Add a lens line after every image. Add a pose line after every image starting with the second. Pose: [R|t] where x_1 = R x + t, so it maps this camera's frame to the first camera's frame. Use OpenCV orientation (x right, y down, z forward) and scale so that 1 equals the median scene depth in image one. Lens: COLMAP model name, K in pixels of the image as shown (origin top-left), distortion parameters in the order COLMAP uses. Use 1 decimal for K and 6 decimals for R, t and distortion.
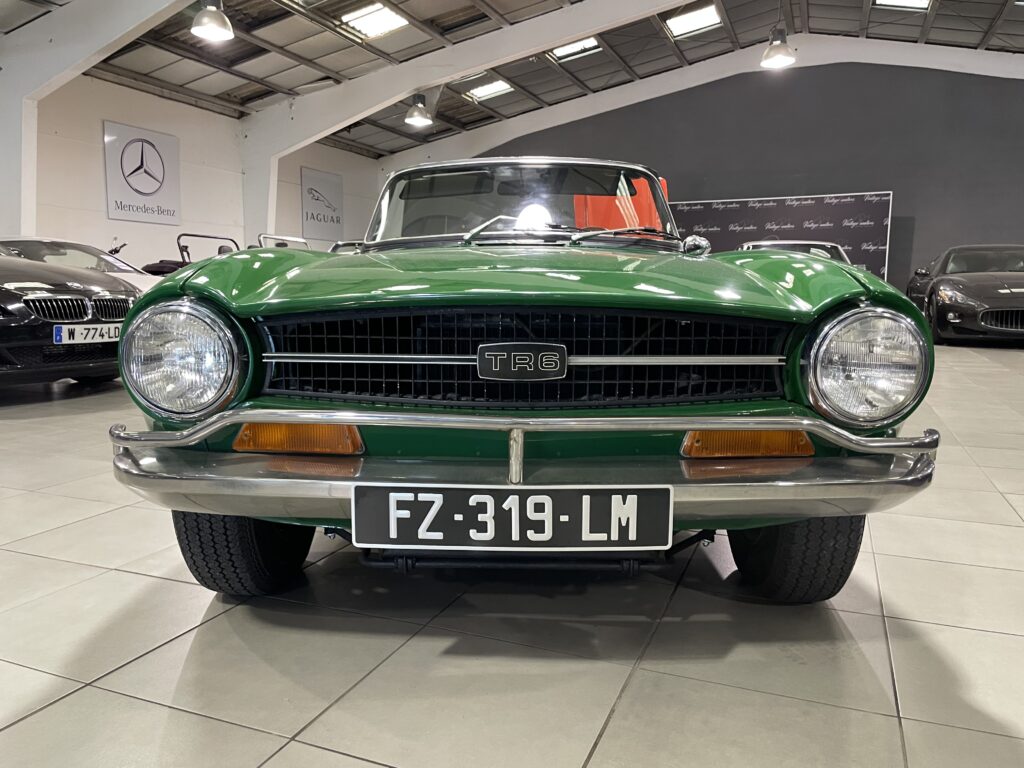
lens RADIAL K [[772.6, 0, 507.7], [0, 772.6, 373.5], [0, 0, 1]] dist [0.089746, -0.120984]
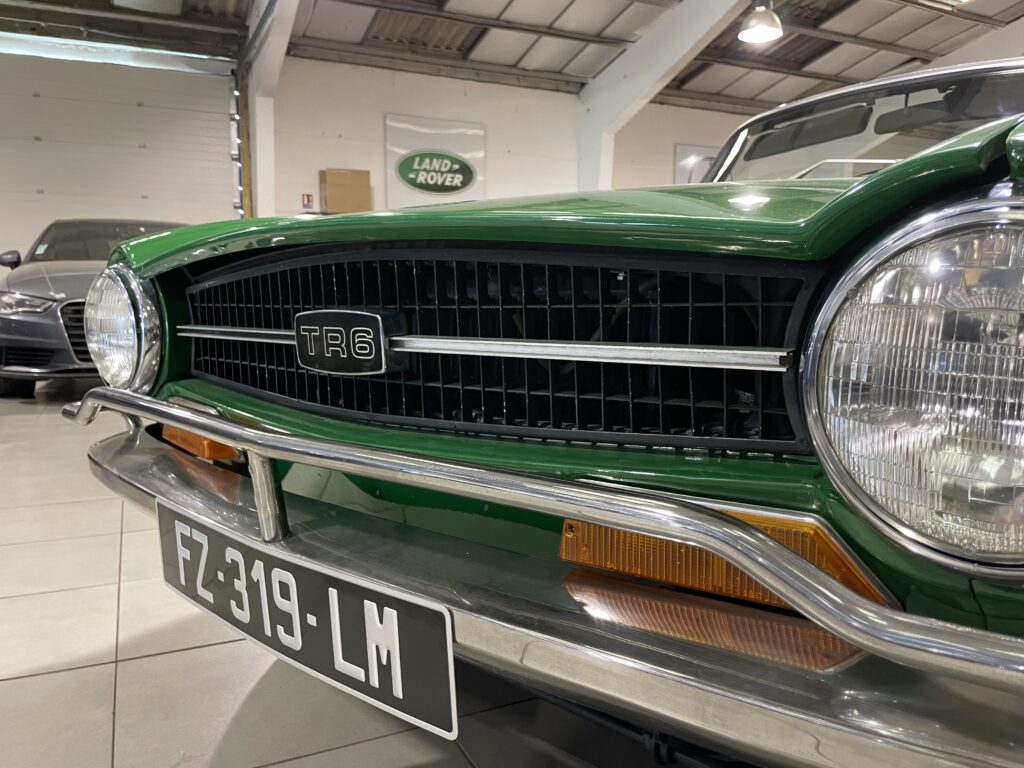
lens RADIAL K [[778.4, 0, 519.2], [0, 778.4, 381.6], [0, 0, 1]] dist [0.083307, -0.116280]
pose [[0.751738, 0.060364, -0.656694, 0.522975], [-0.066586, 0.997661, 0.015483, -0.003630], [0.656092, 0.032087, 0.753999, 0.633976]]
